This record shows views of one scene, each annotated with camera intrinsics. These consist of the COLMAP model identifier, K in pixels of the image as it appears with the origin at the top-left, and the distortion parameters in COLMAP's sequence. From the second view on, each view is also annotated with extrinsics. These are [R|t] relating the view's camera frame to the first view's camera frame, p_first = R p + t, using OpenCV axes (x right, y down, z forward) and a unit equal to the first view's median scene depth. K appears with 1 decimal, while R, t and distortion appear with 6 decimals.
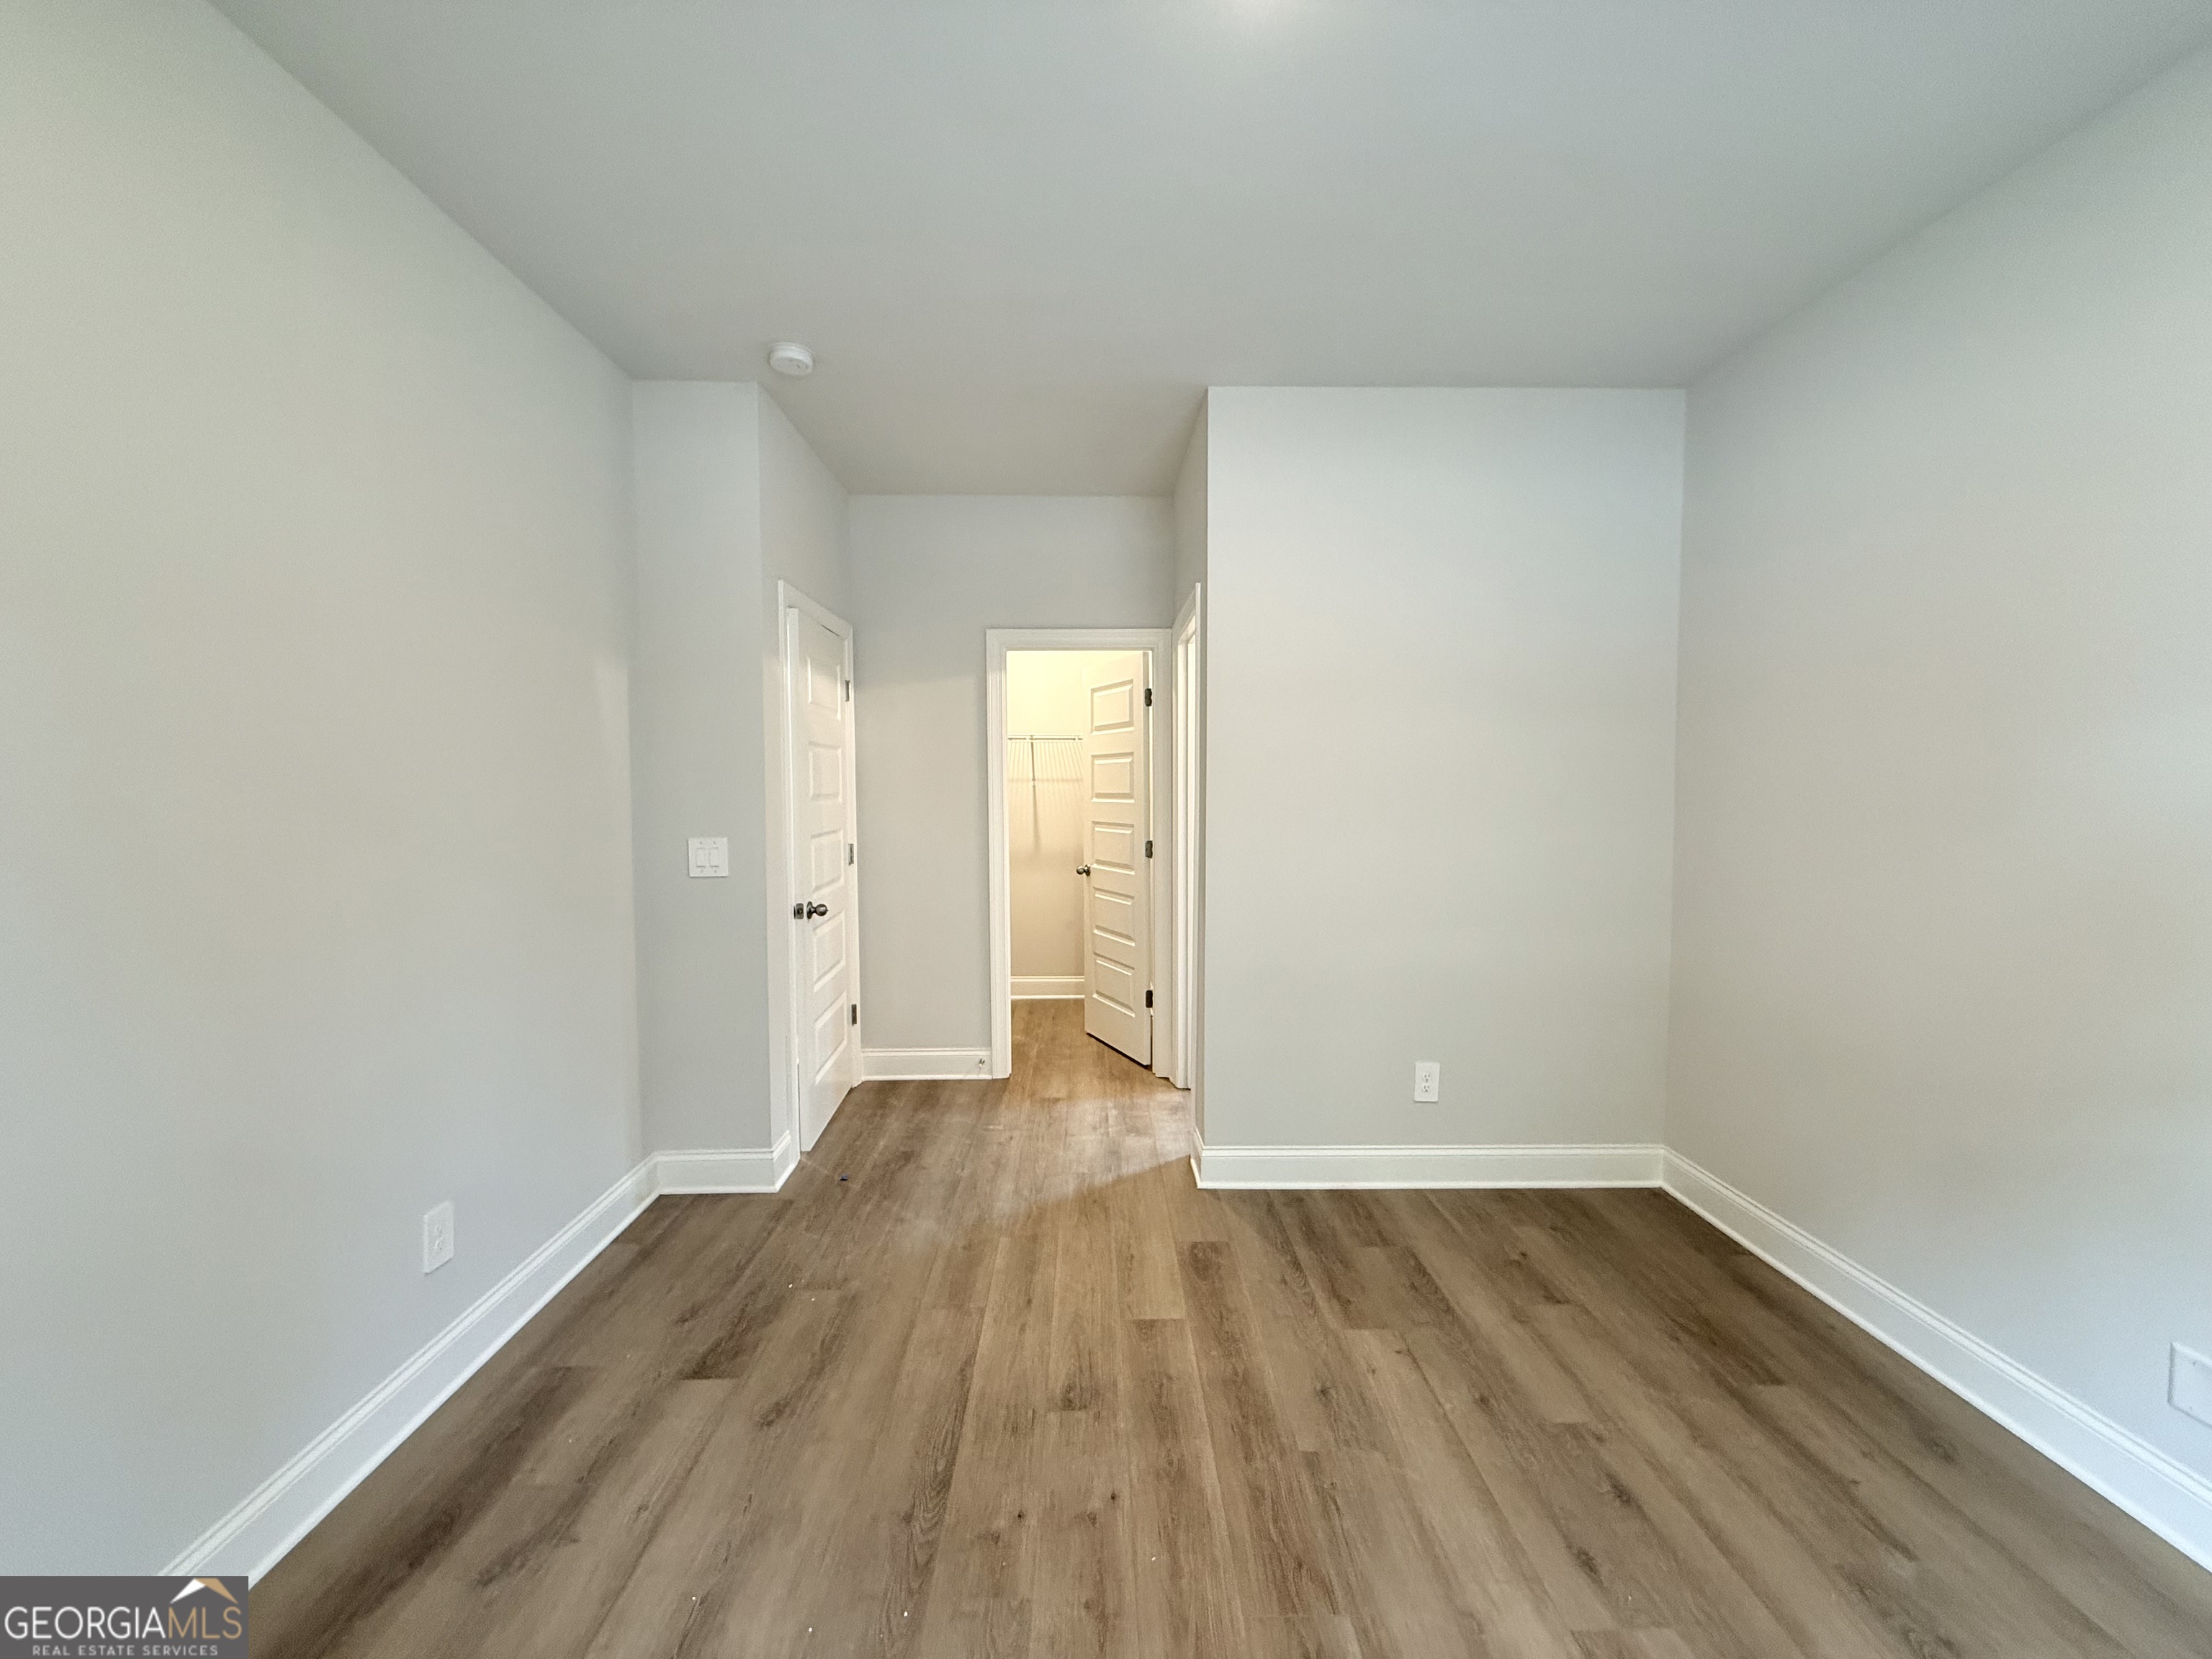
lens RADIAL K [[886.1, 0, 1099.5], [0, 886.1, 830.6], [0, 0, 1]] dist [0.000225, 0.000621]
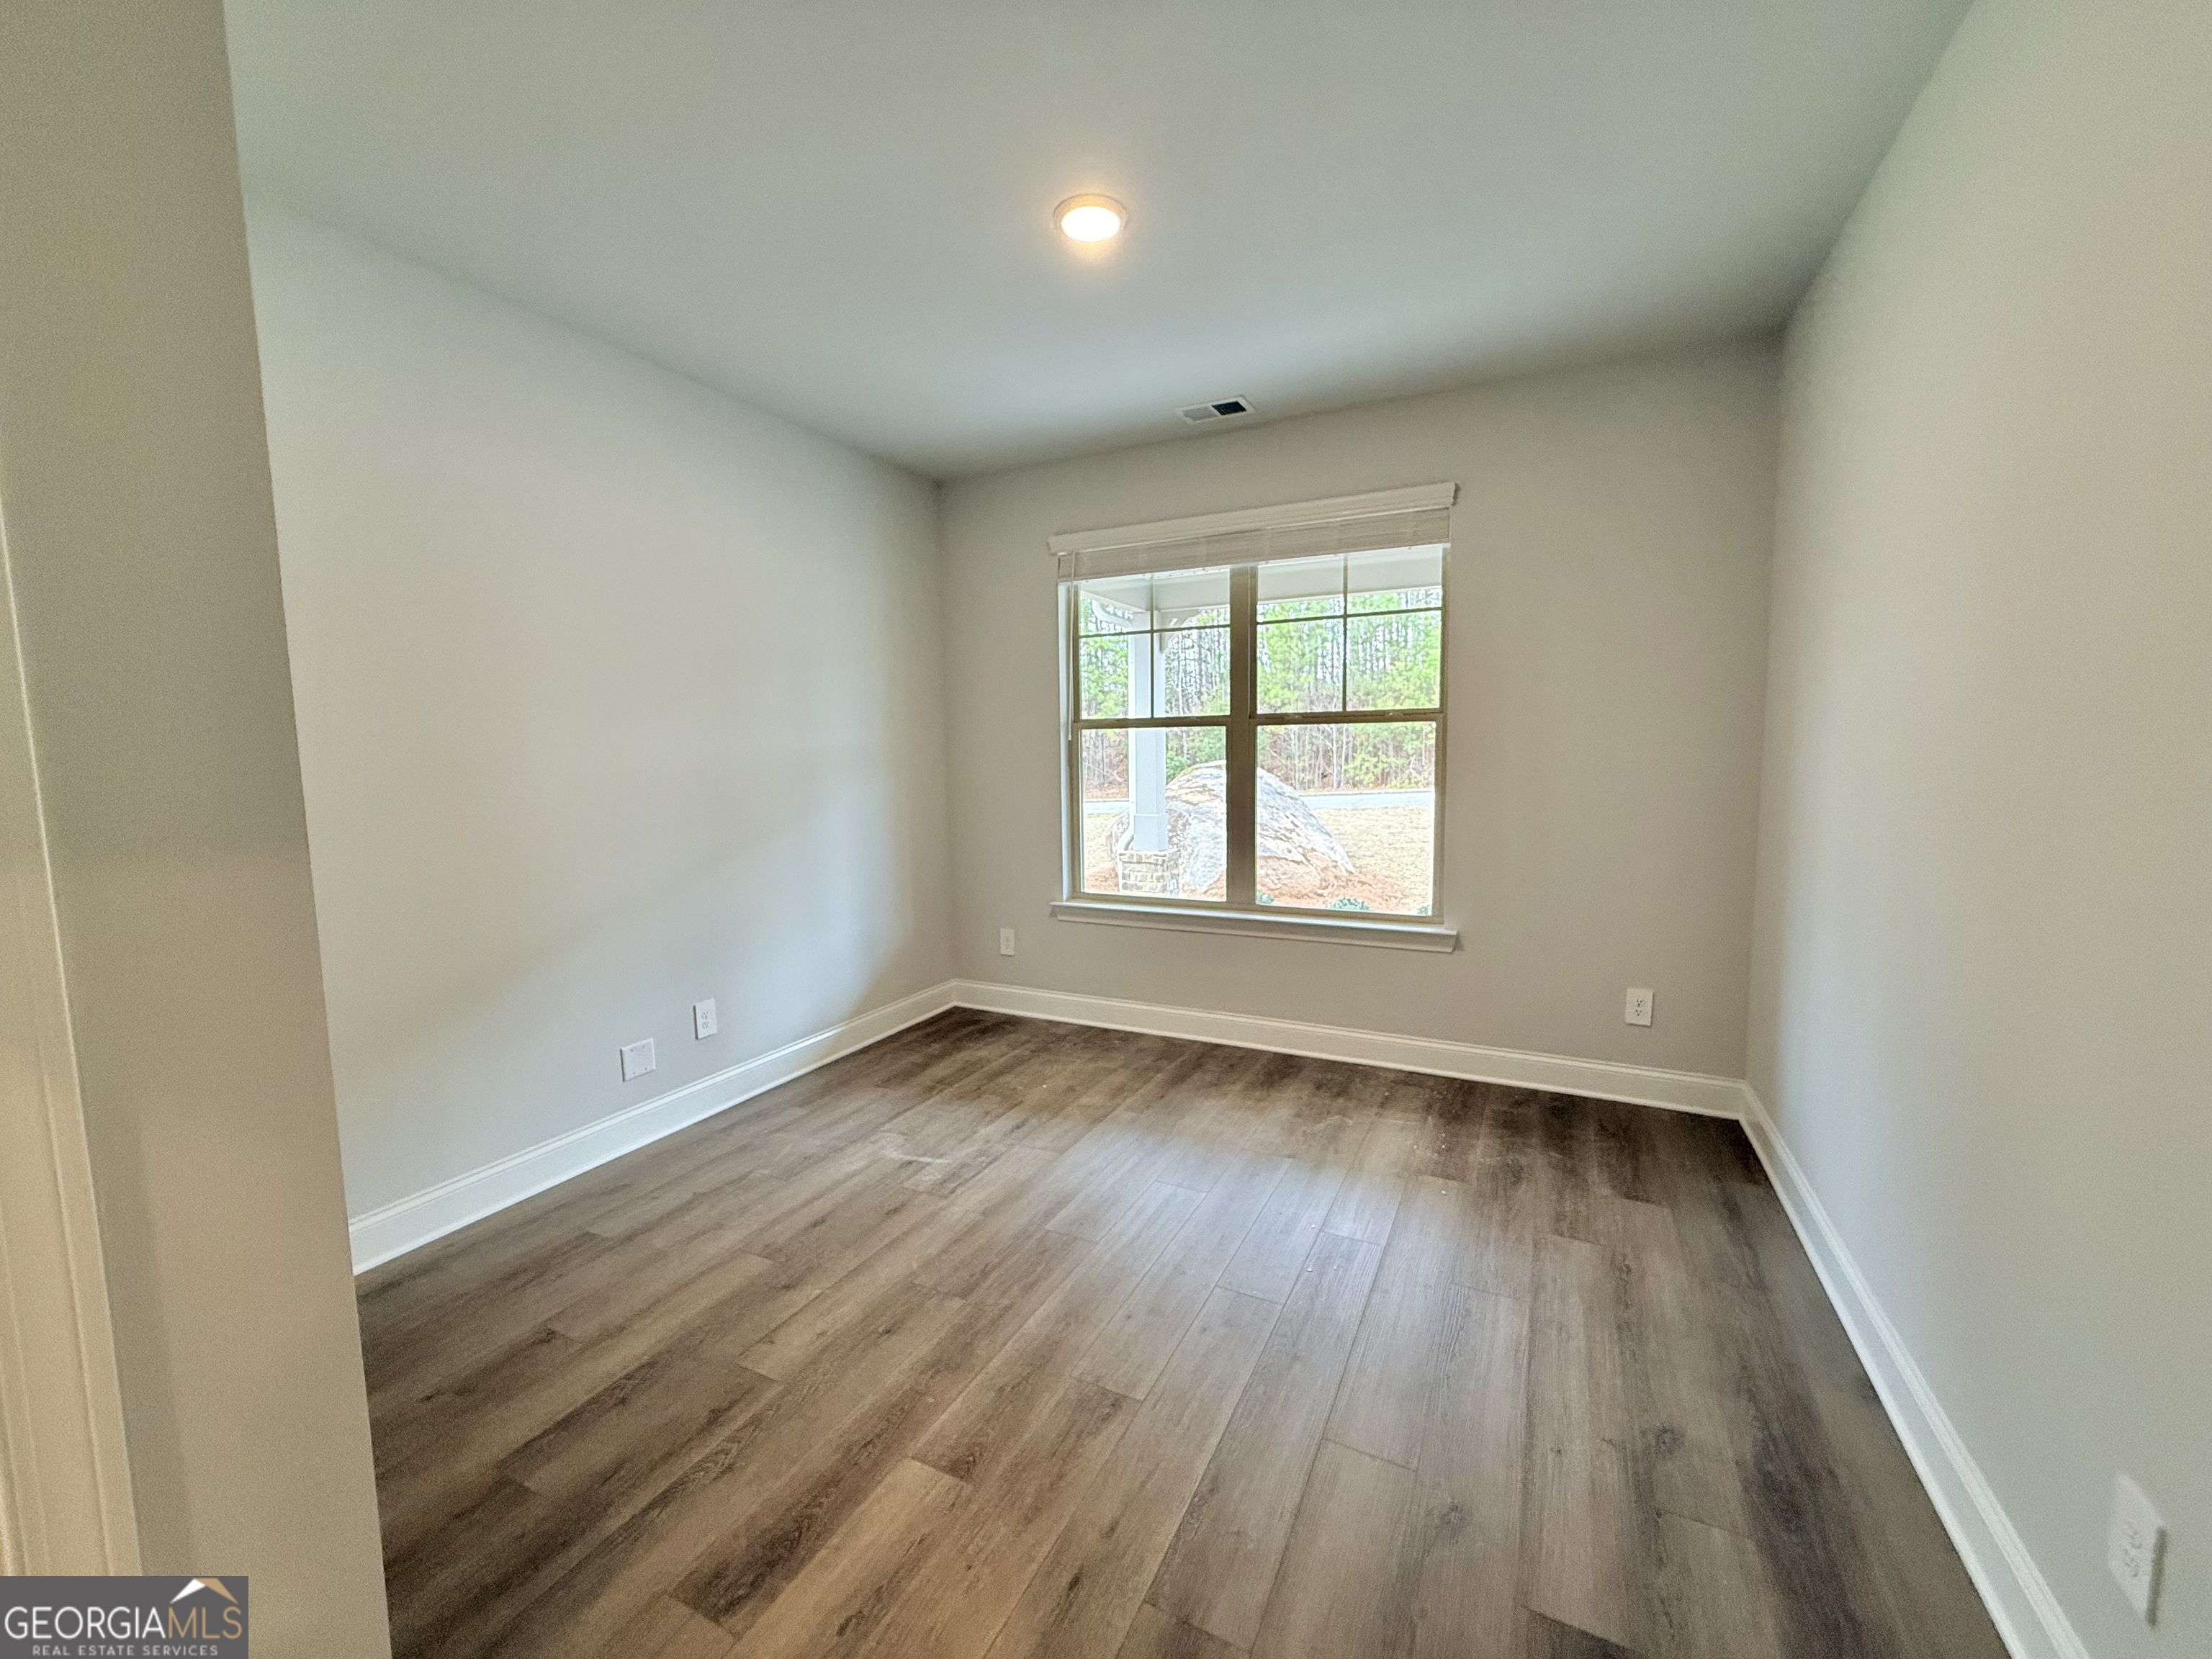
lens RADIAL K [[886.1, 0, 1099.5], [0, 886.1, 830.6], [0, 0, 1]] dist [0.000225, 0.000621]
pose [[-0.884616, -0.029155, 0.465407, -0.415901], [0.041819, 0.989062, 0.141447, -0.074818], [-0.464440, 0.144589, -0.873721, 1.661627]]
